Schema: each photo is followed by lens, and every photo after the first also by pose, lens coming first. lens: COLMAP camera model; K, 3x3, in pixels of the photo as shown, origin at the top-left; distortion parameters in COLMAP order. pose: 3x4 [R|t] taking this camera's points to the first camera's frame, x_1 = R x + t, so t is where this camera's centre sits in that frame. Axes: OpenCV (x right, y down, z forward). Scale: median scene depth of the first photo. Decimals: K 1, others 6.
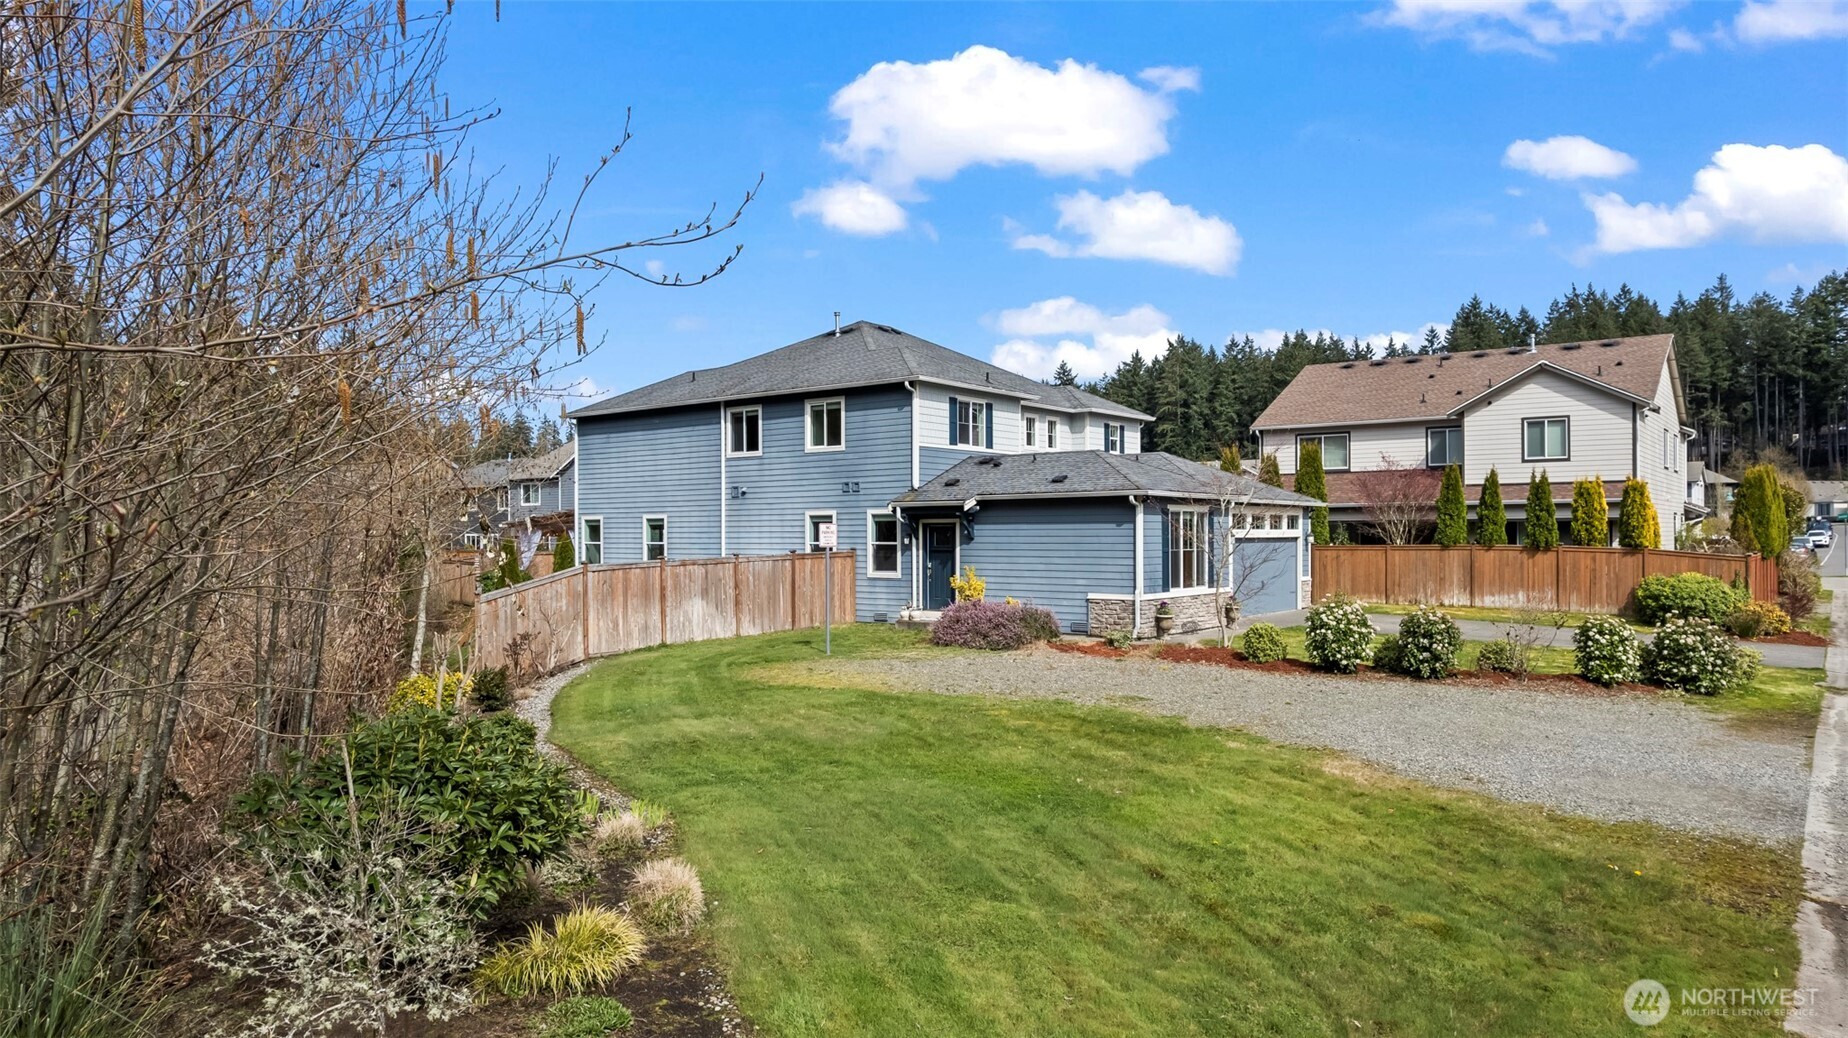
lens RADIAL K [[1201.6, 0, 924.0], [0, 1201.6, 519.0], [0, 0, 1]] dist [-0.071182, 0.062495]
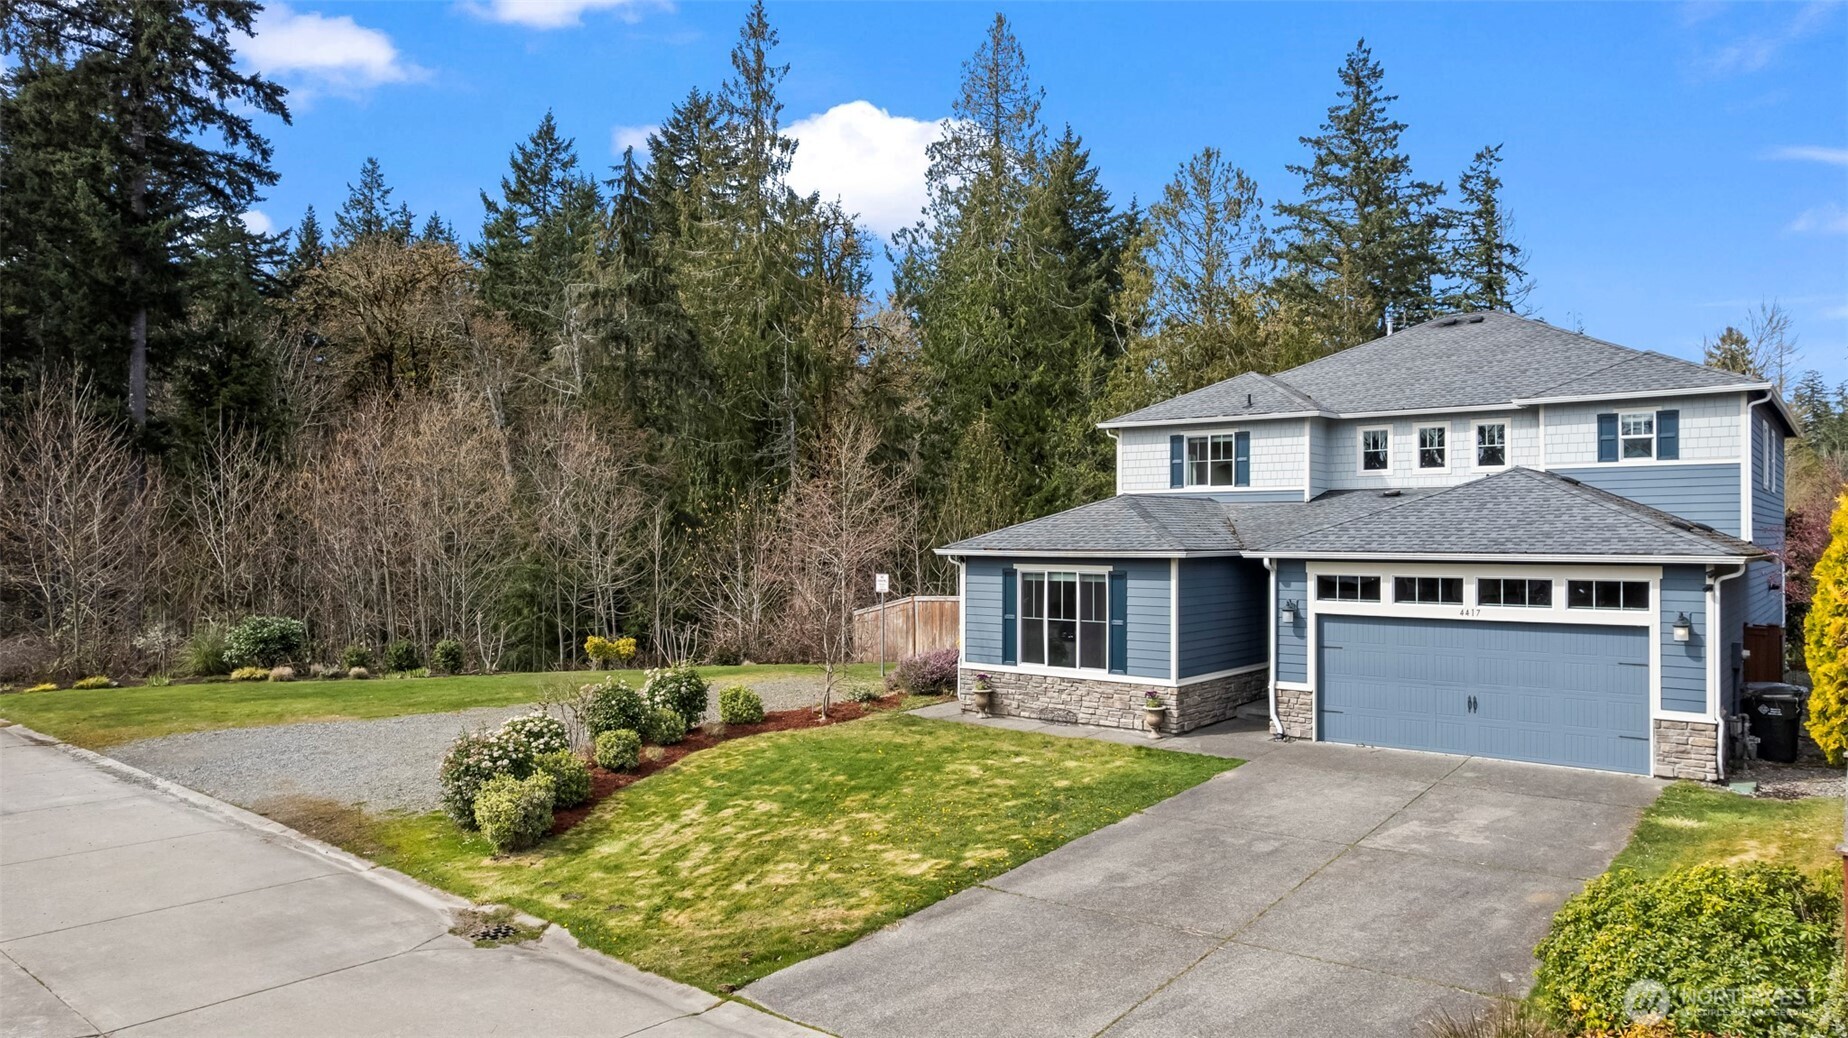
lens RADIAL K [[1201.6, 0, 924.0], [0, 1201.6, 519.0], [0, 0, 1]] dist [-0.071182, 0.062495]
pose [[0.016290, -0.006123, -0.999849, 1.056691], [0.015344, 0.999865, -0.005874, -0.040412], [0.999750, -0.015246, 0.016382, 0.901592]]
